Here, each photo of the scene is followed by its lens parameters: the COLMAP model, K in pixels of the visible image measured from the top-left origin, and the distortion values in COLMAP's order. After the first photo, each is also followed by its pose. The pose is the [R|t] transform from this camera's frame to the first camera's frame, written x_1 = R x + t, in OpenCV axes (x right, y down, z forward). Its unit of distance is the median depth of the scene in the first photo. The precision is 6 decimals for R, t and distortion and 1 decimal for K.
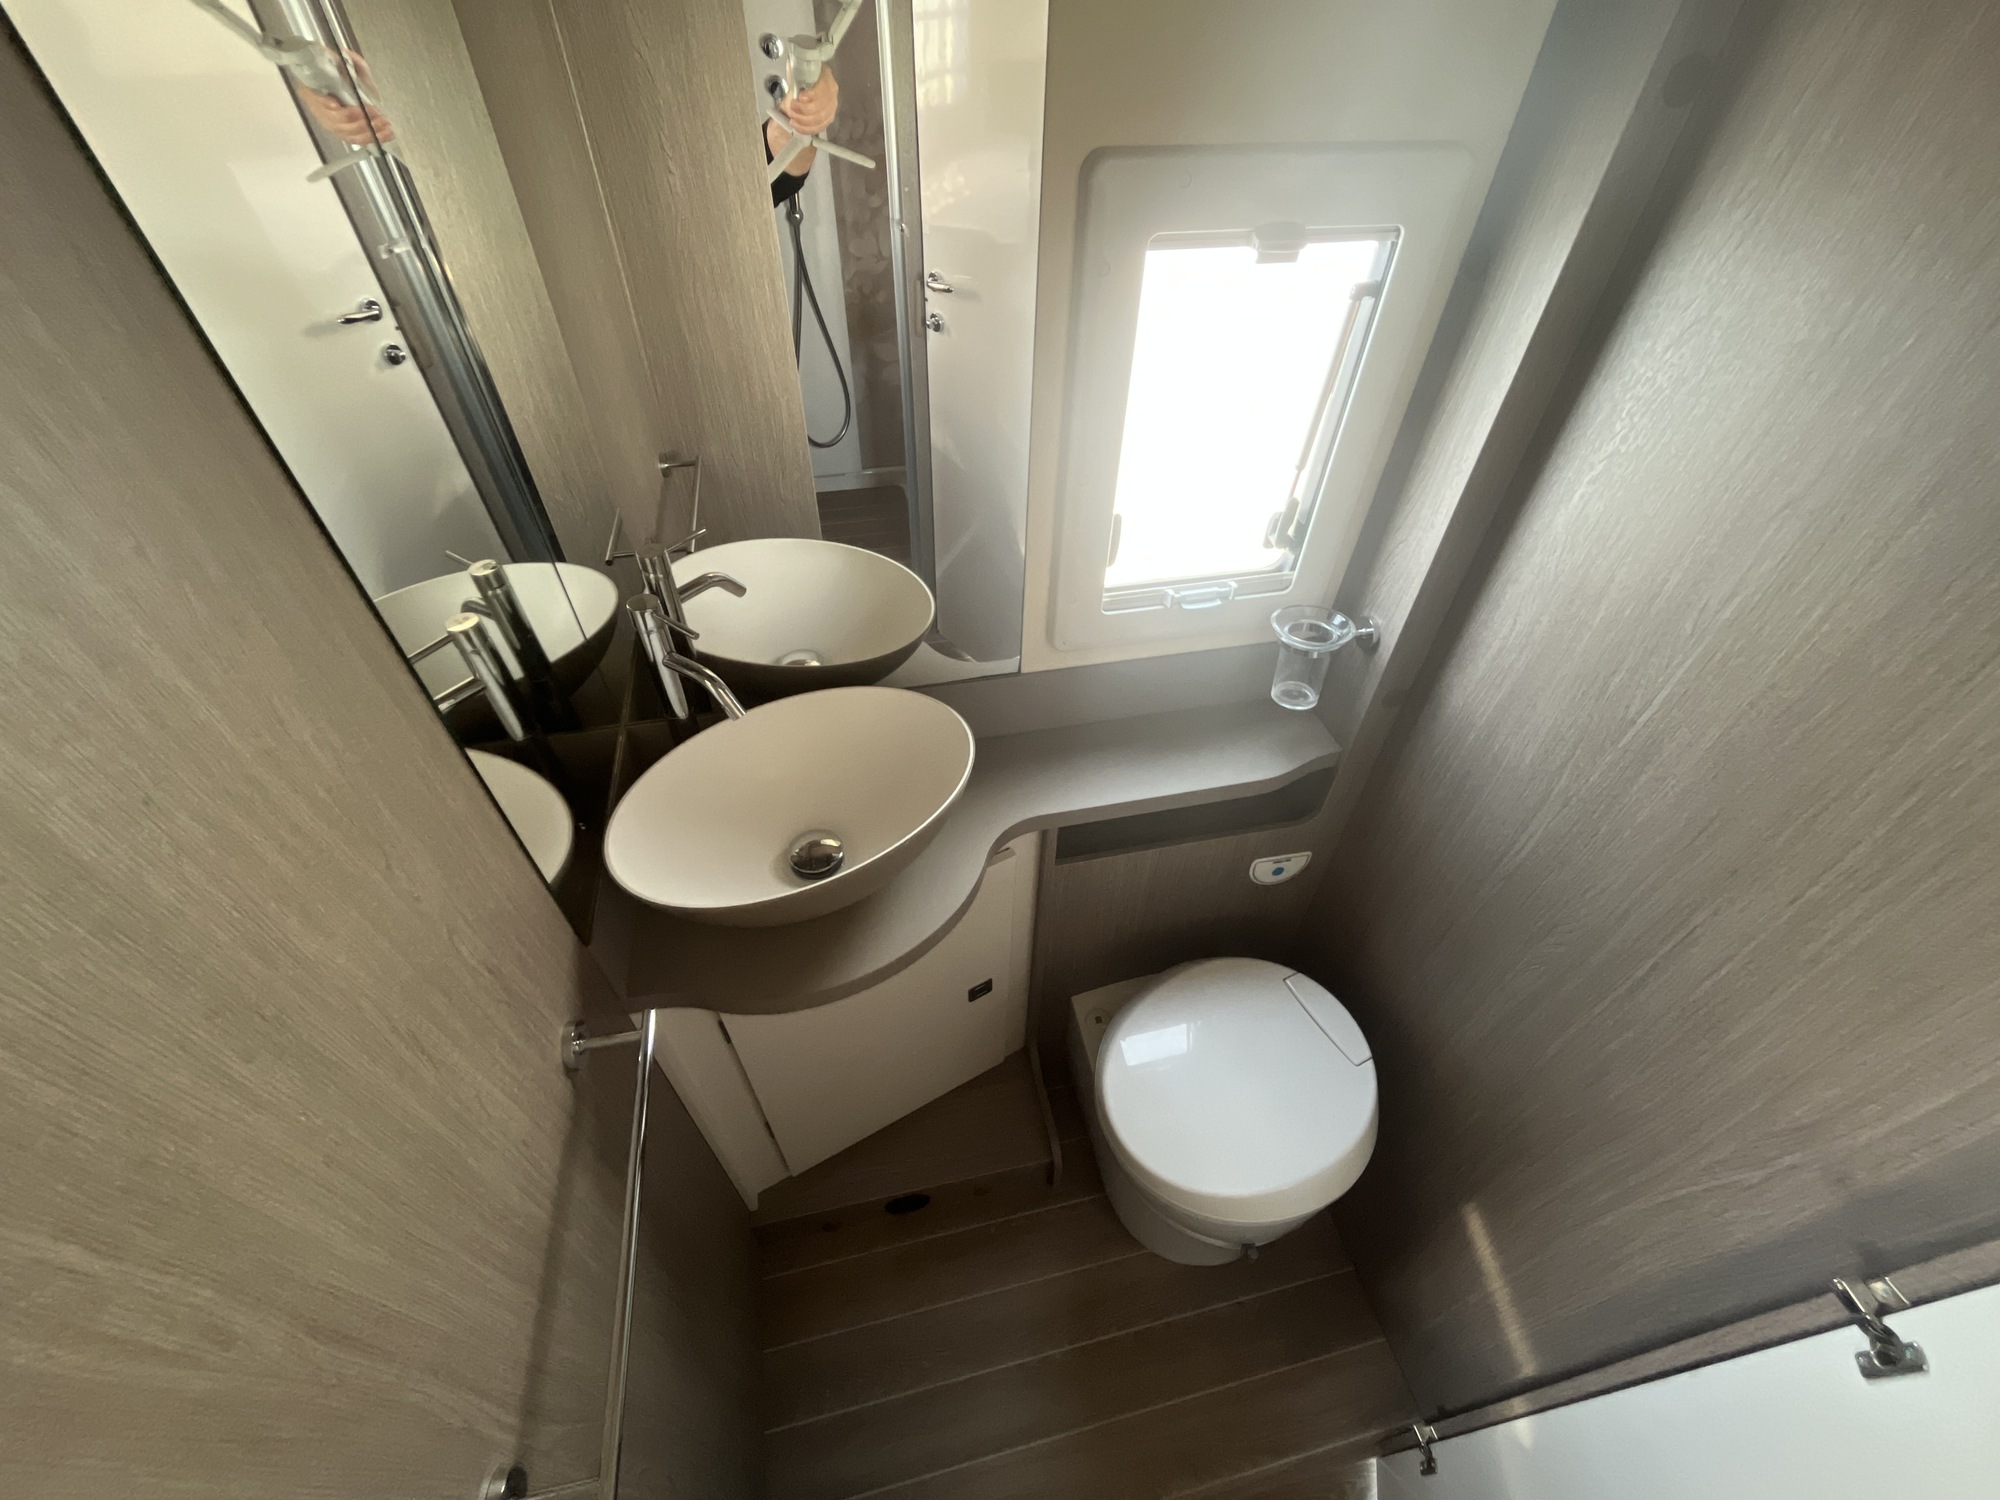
lens RADIAL K [[813.8, 0, 1000.0], [0, 813.8, 750.0], [0, 0, 1]] dist [-0.000936, -0.000750]
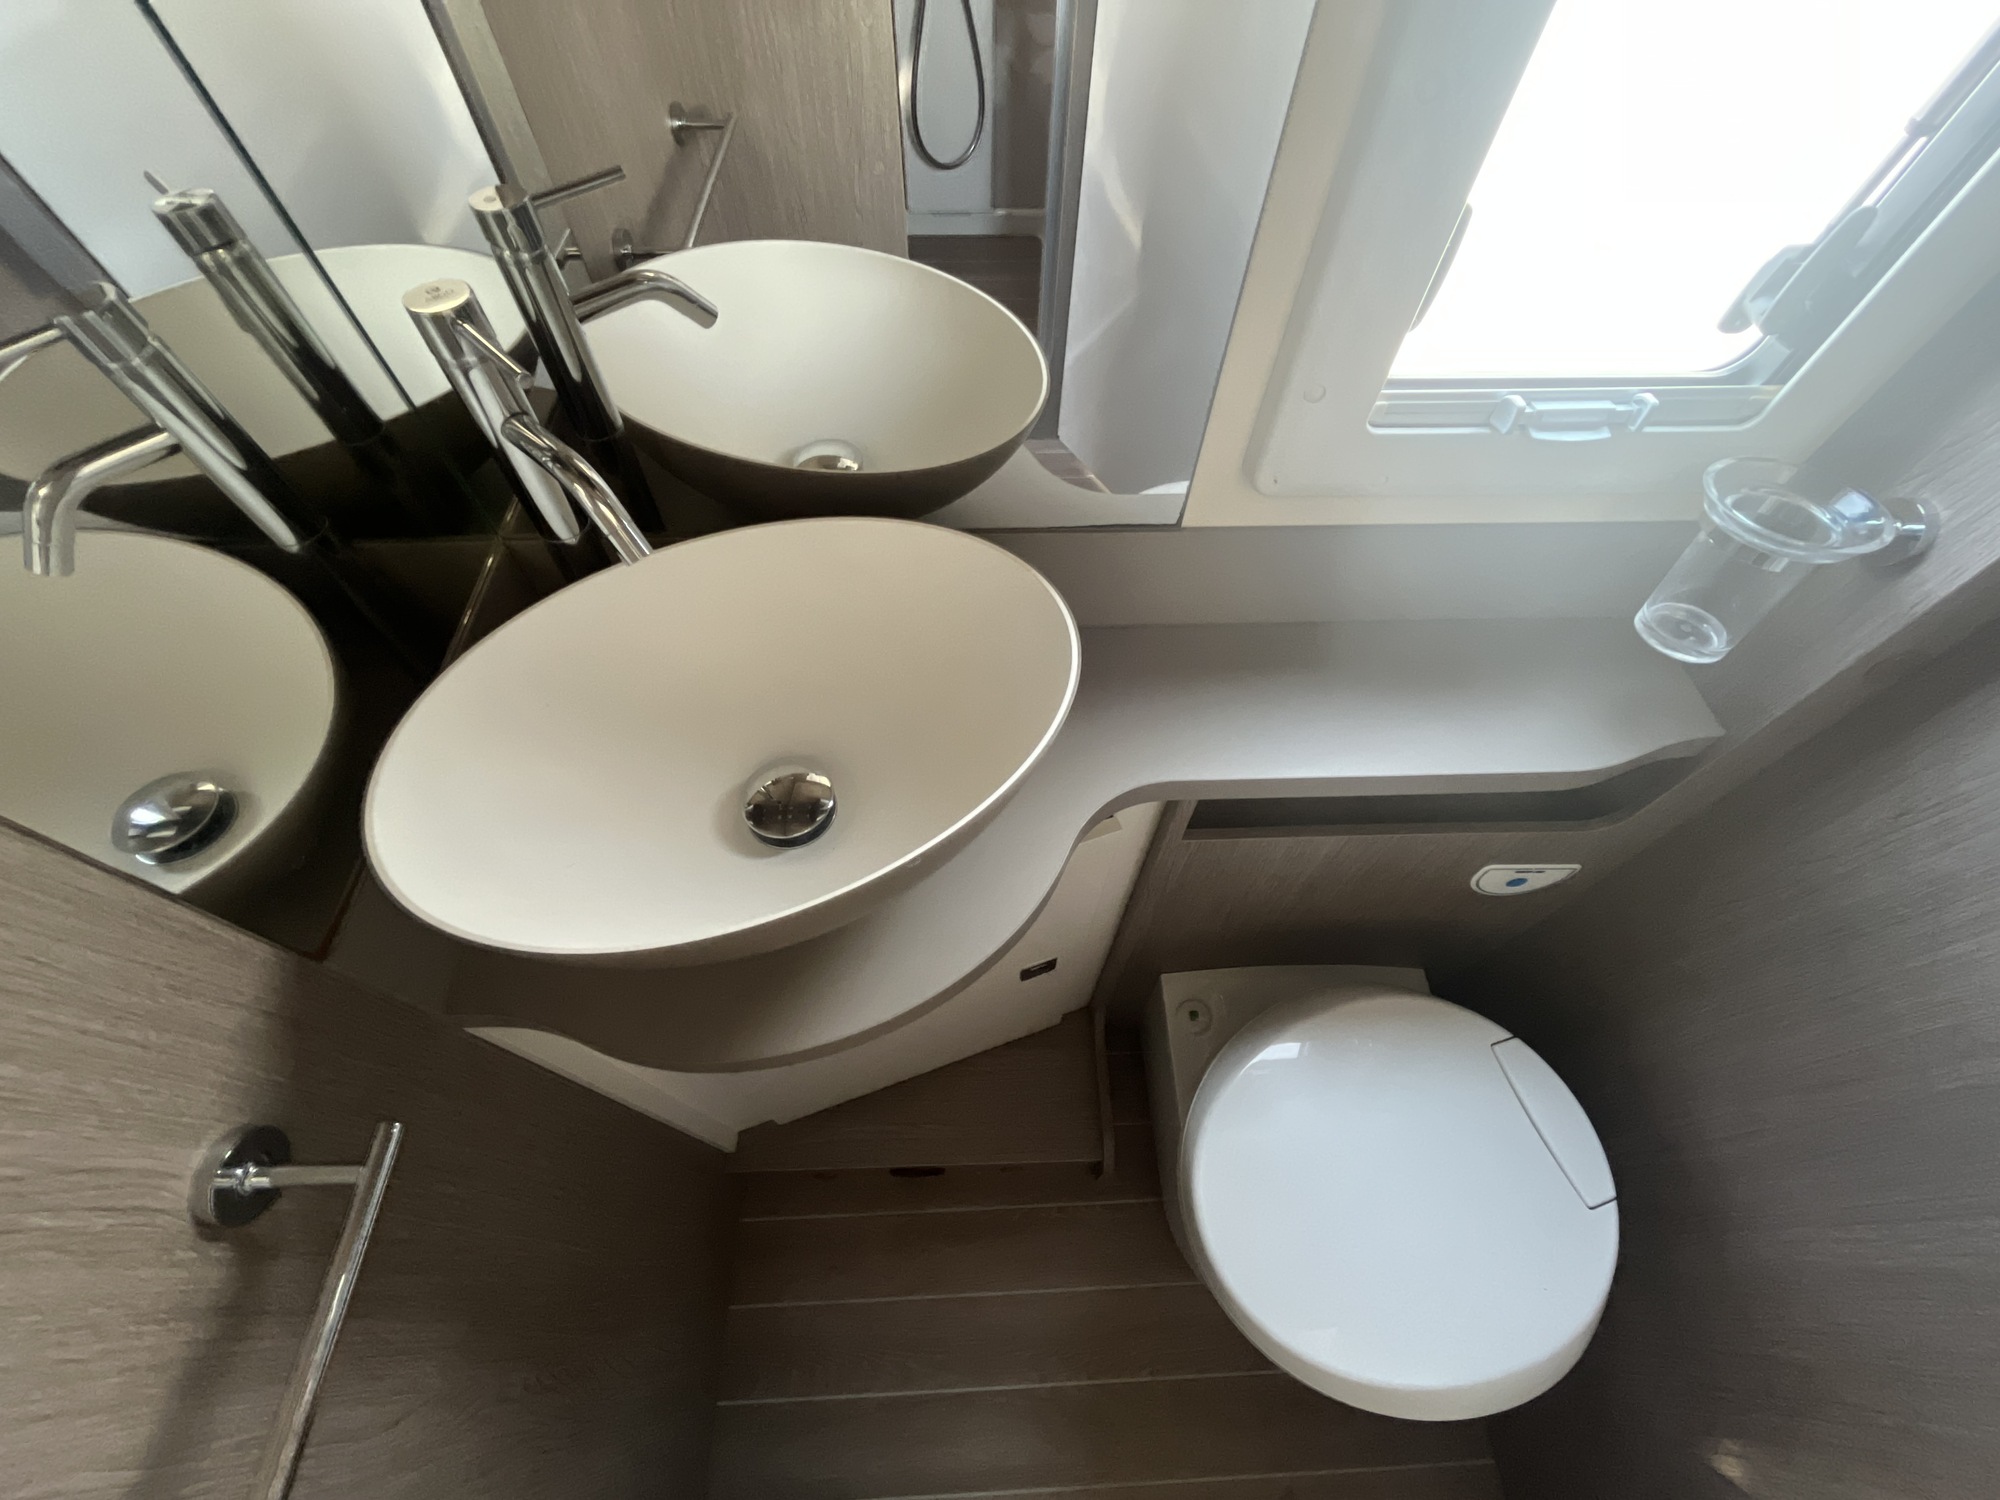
lens RADIAL K [[809.0, 0, 998.2], [0, 809.0, 753.1], [0, 0, 1]] dist [-0.003014, 0.000416]
pose [[0.983543, 0.151027, -0.099165, -0.020330], [-0.125171, 0.965392, 0.228801, -0.054166], [0.130288, -0.212623, 0.968409, 0.396887]]
